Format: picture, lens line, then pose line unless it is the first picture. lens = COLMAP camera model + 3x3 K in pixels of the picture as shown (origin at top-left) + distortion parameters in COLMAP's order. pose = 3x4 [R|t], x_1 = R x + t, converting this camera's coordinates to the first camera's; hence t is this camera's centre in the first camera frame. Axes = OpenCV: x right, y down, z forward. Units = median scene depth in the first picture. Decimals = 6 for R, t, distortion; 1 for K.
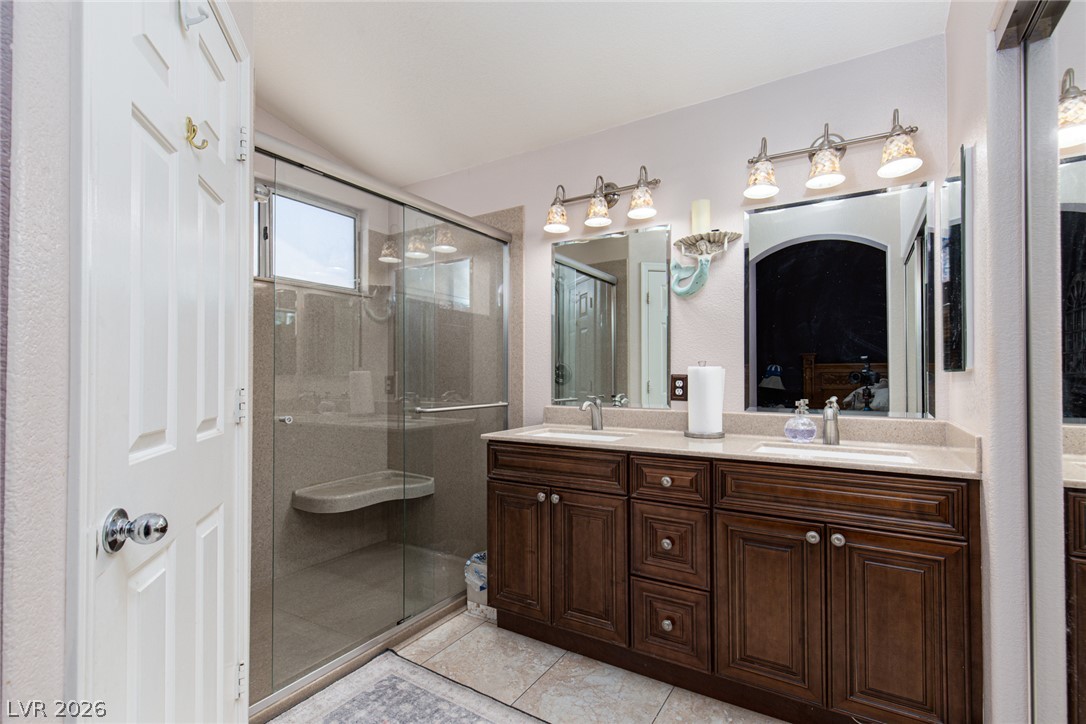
lens RADIAL K [[490.2, 0, 542.8], [0, 490.2, 368.0], [0, 0, 1]] dist [0.002063, -0.001160]
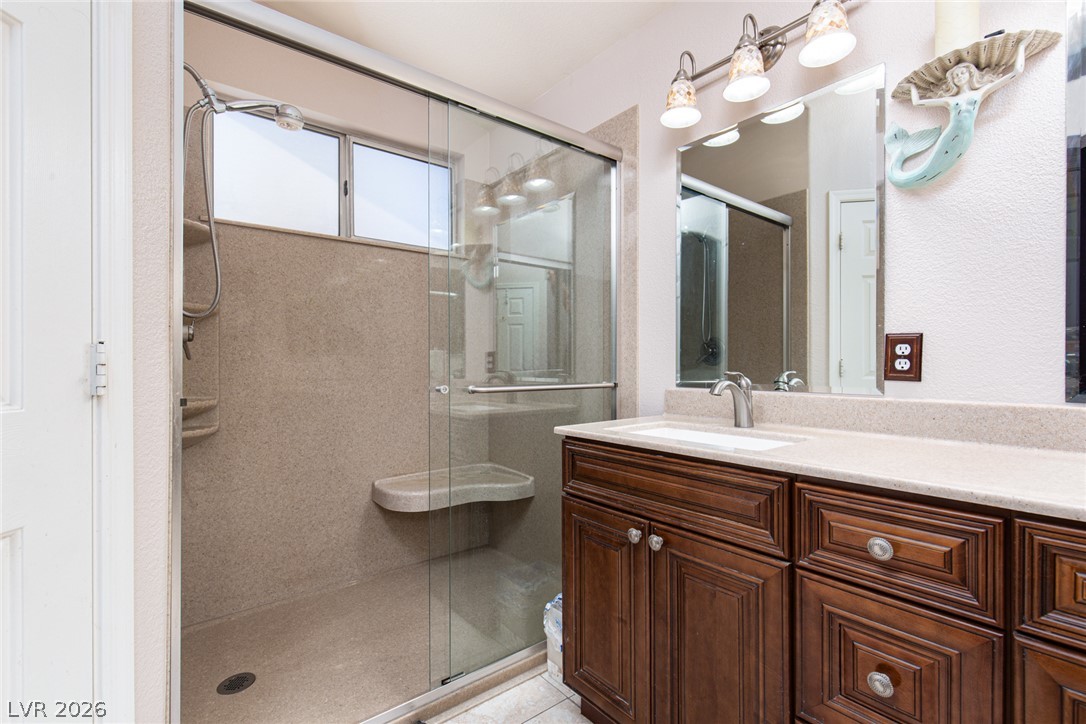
lens RADIAL K [[490.2, 0, 542.6], [0, 490.2, 362.5], [0, 0, 1]] dist [0.002063, -0.001160]
pose [[0.943719, -0.000759, -0.330748, 0.079526], [0.005412, 0.999899, 0.013146, 0.036847], [0.330705, -0.014196, 0.943628, 0.349811]]
